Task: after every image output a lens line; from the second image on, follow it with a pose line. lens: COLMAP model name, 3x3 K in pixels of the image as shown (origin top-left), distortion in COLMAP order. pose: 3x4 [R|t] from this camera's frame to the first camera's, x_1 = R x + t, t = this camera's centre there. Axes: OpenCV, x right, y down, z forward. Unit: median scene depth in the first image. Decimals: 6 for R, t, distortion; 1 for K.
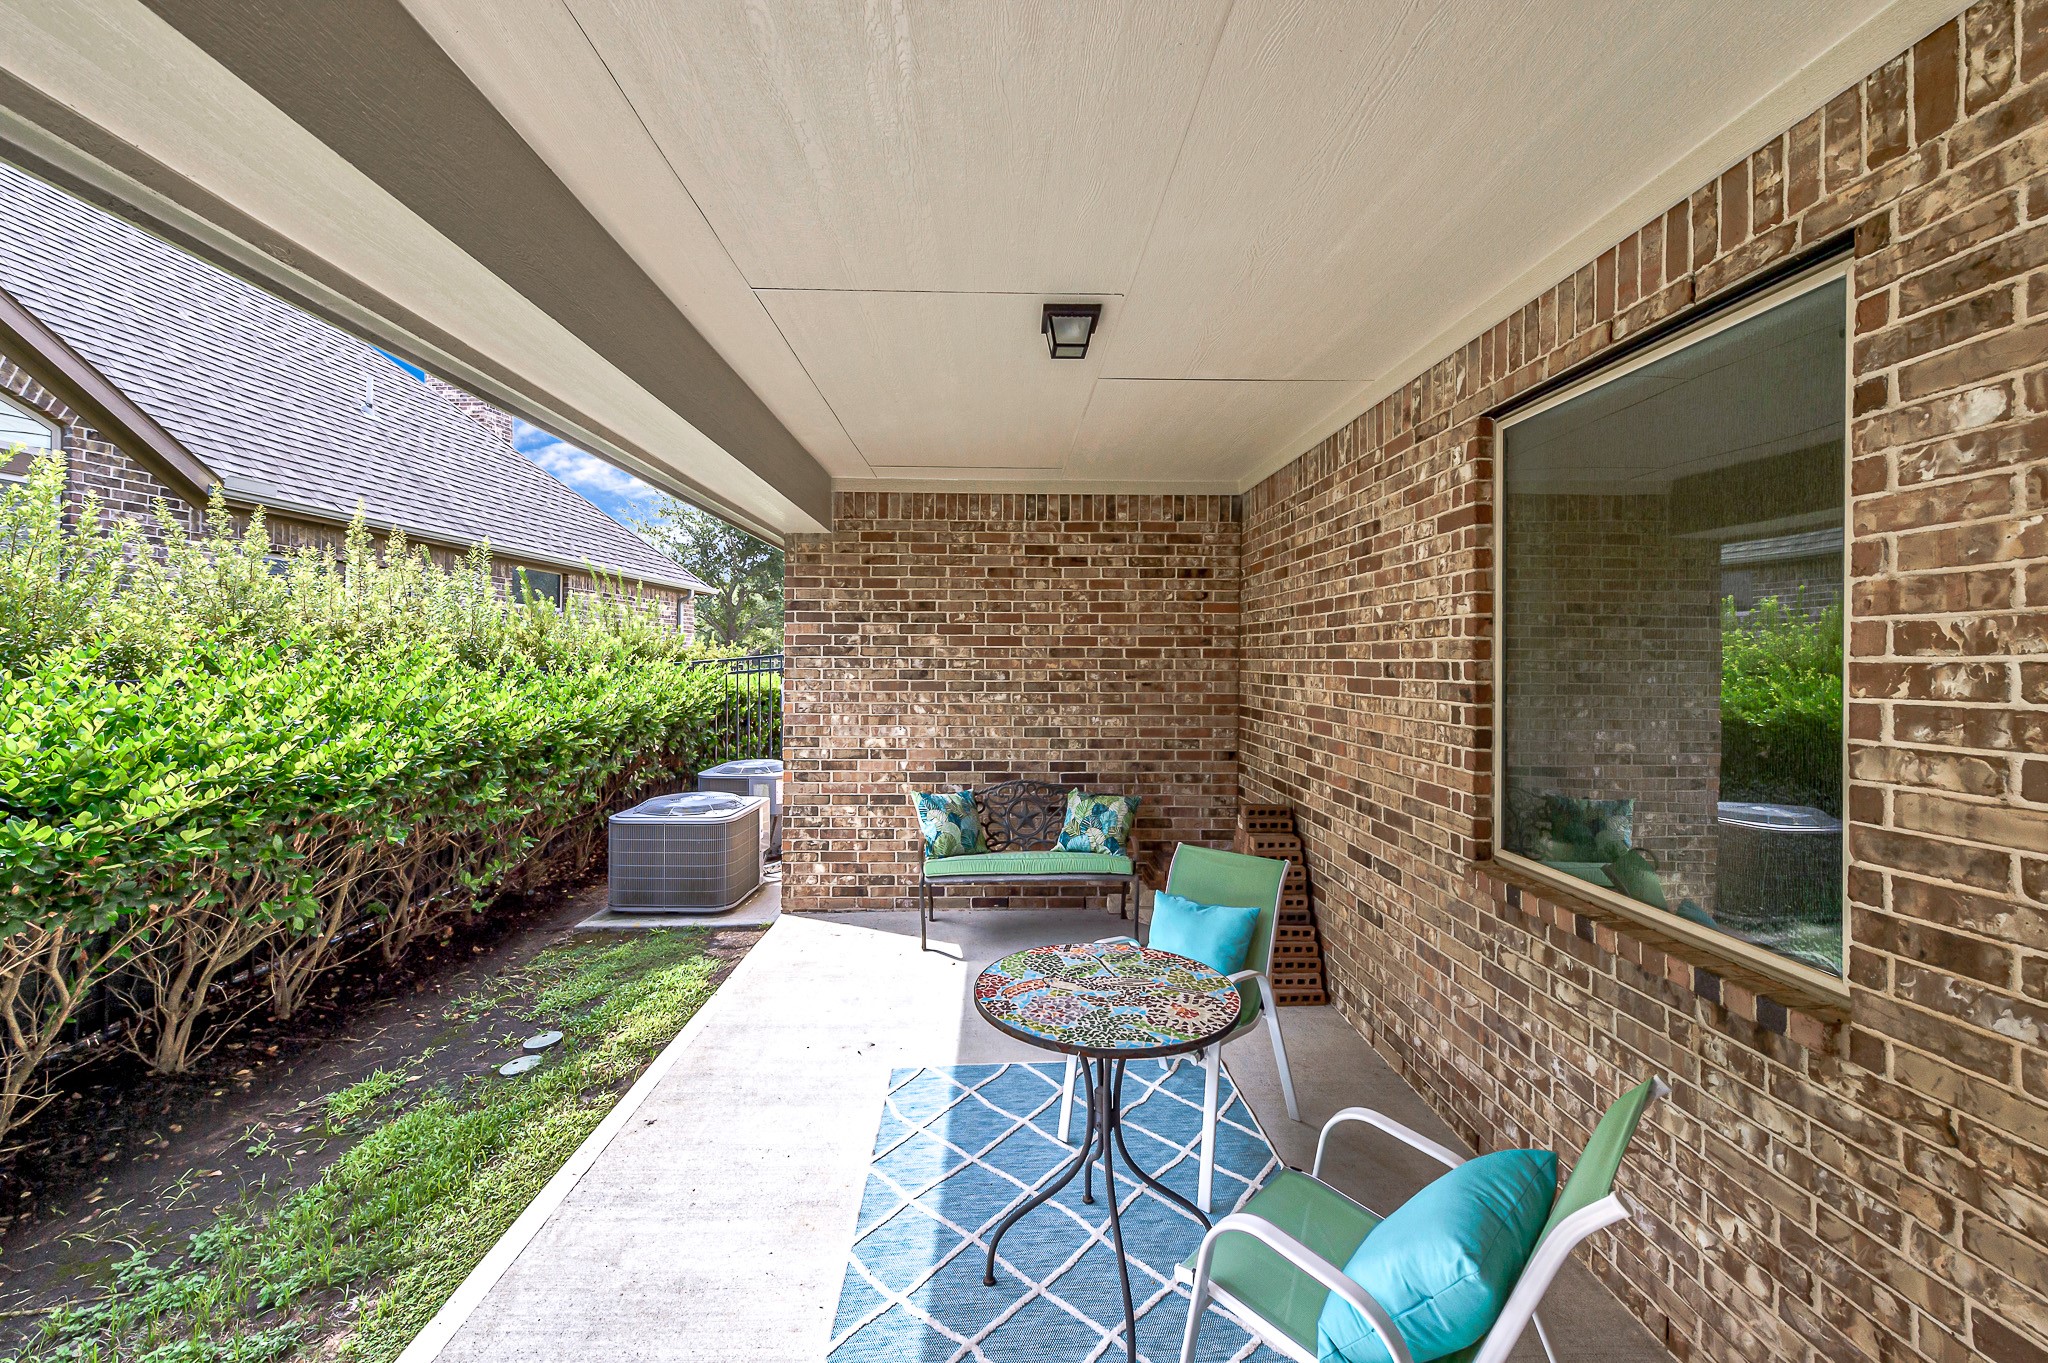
lens RADIAL K [[810.6, 0, 1022.0], [0, 810.6, 689.6], [0, 0, 1]] dist [0.022100, -0.008737]
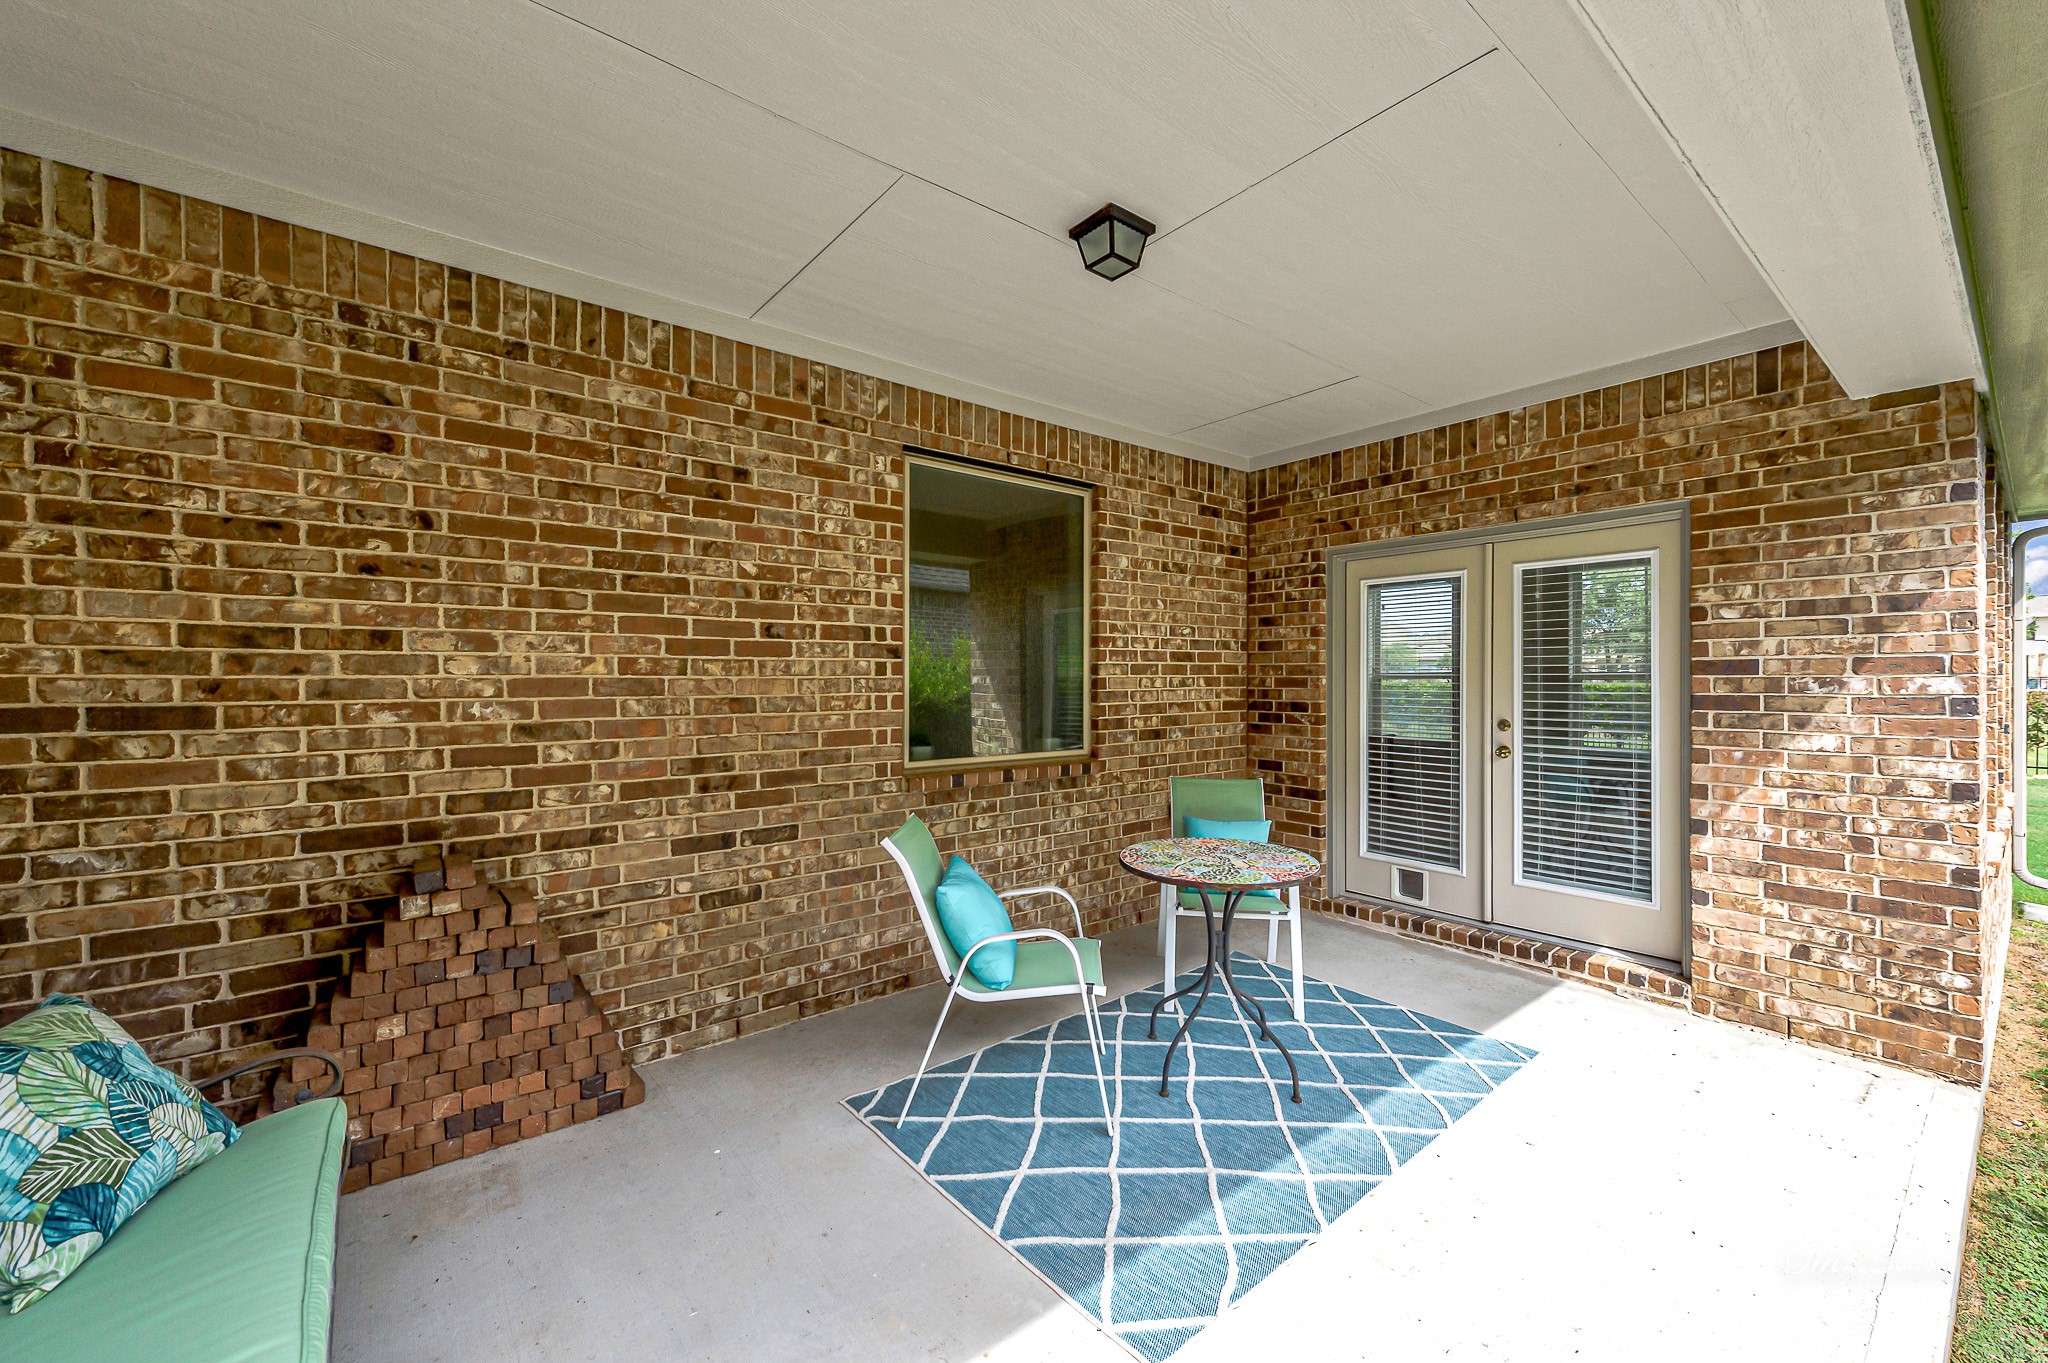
lens RADIAL K [[810.6, 0, 1022.0], [0, 810.6, 689.6], [0, 0, 1]] dist [0.022100, -0.008737]
pose [[-0.598038, -0.027756, 0.800987, -0.614264], [0.020167, 0.998563, 0.049660, 0.005307], [-0.801214, 0.045852, -0.596619, 1.592394]]
